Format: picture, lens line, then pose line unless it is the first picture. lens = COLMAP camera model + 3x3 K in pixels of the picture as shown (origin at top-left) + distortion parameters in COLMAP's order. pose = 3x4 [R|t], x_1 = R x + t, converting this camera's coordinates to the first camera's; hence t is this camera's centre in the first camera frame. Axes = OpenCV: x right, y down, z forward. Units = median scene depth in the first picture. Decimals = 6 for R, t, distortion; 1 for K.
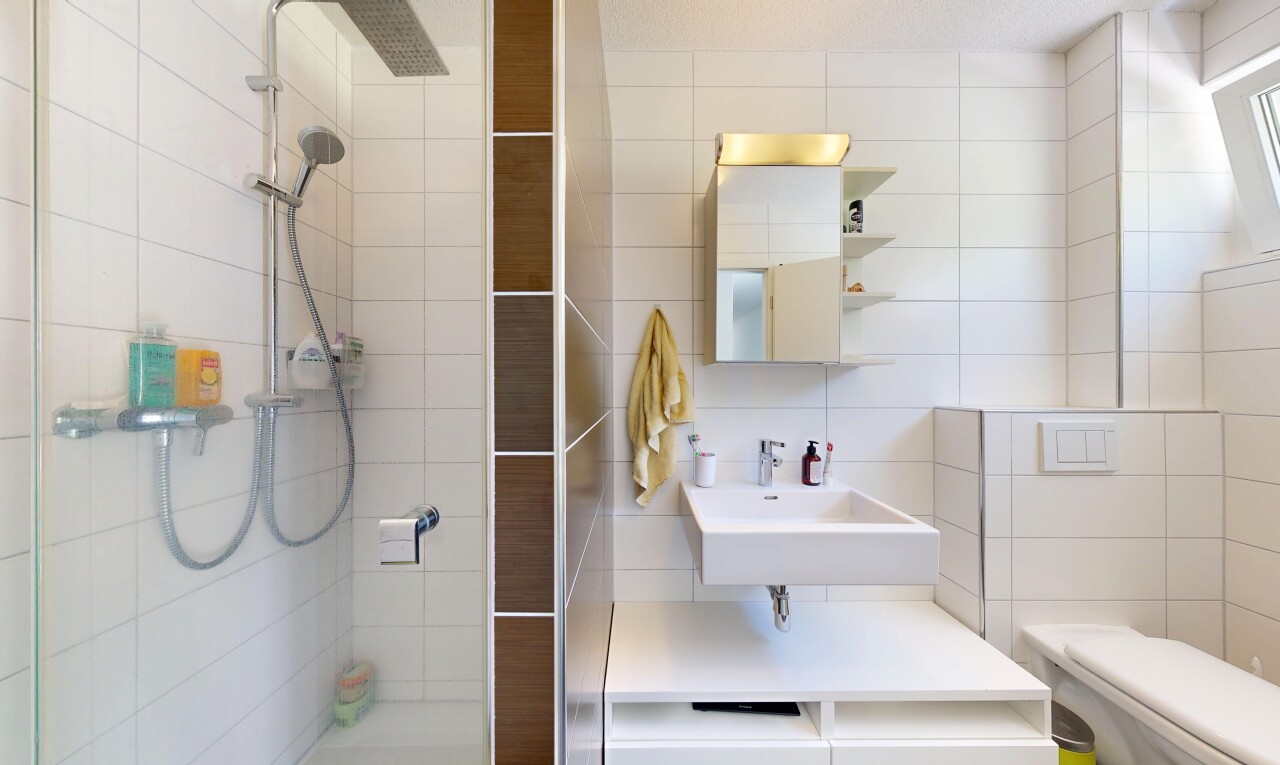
lens RADIAL K [[361.9, 0, 638.6], [0, 361.9, 380.4], [0, 0, 1]] dist [-0.000480, 0.000017]
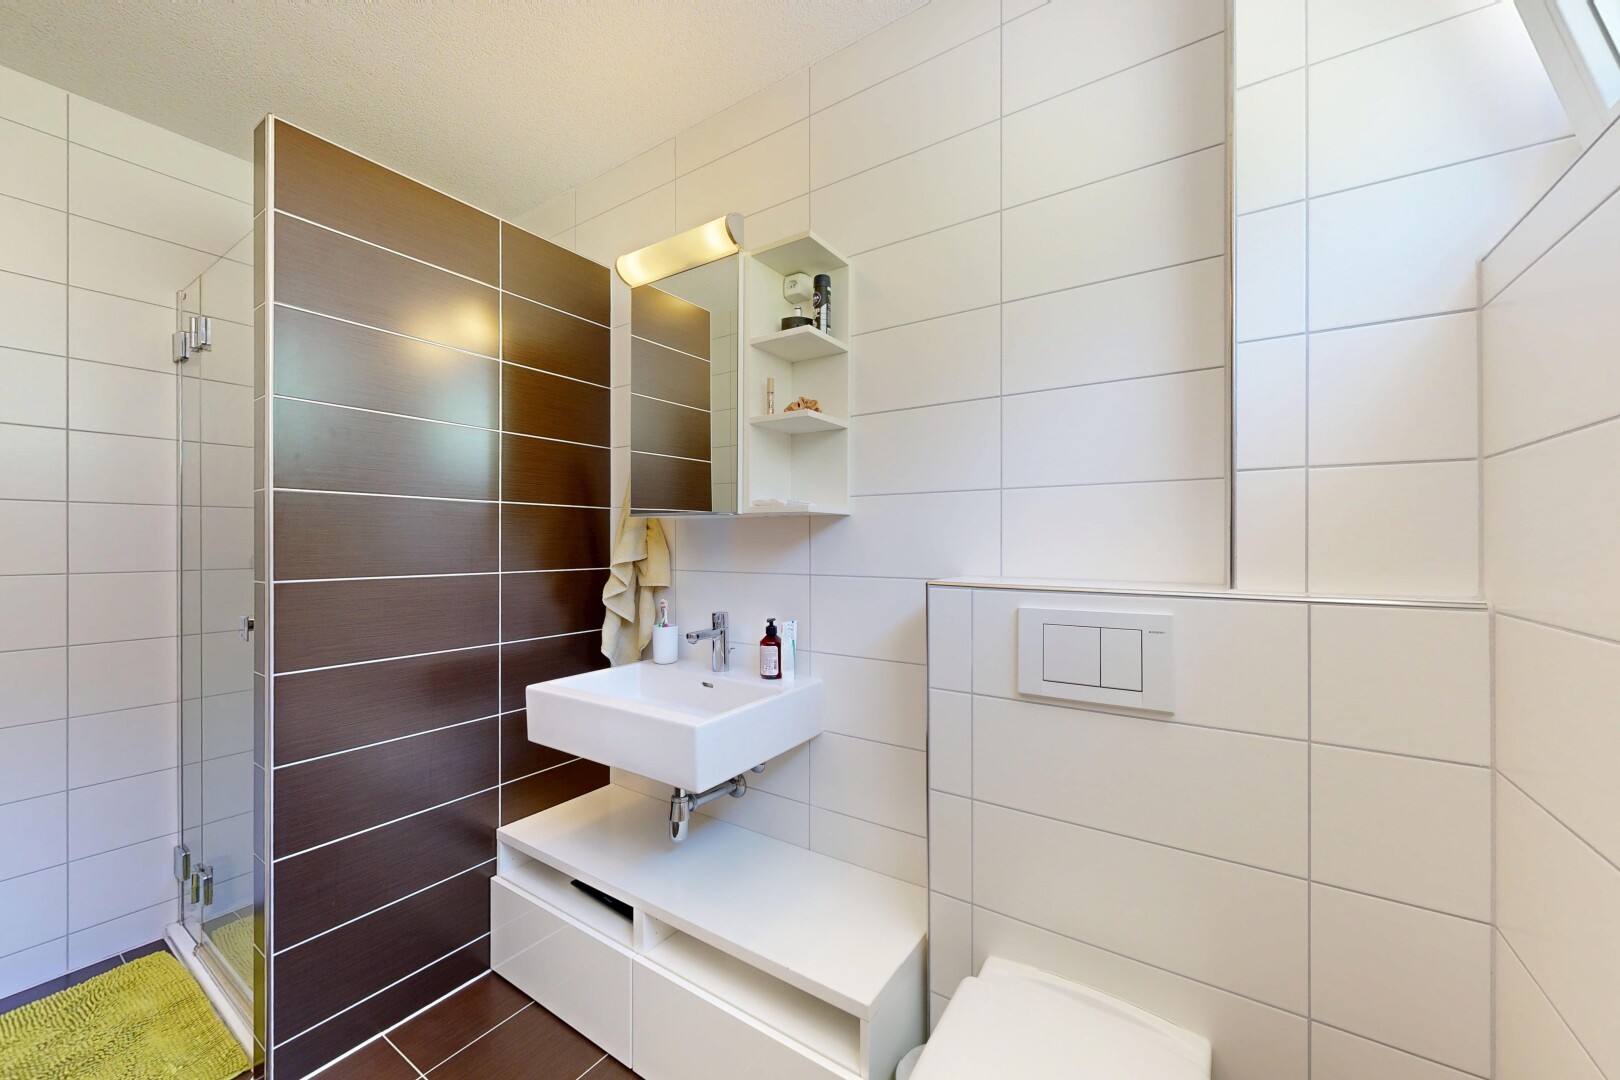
lens RADIAL K [[612.3, 0, 806.0], [0, 612.3, 540.9], [0, 0, 1]] dist [-0.000869, 0.000071]
pose [[0.825746, -0.007229, -0.563996, 1.377413], [0.008982, 0.999960, 0.000334, 0.008357], [0.563971, -0.005341, 0.825777, 0.019786]]
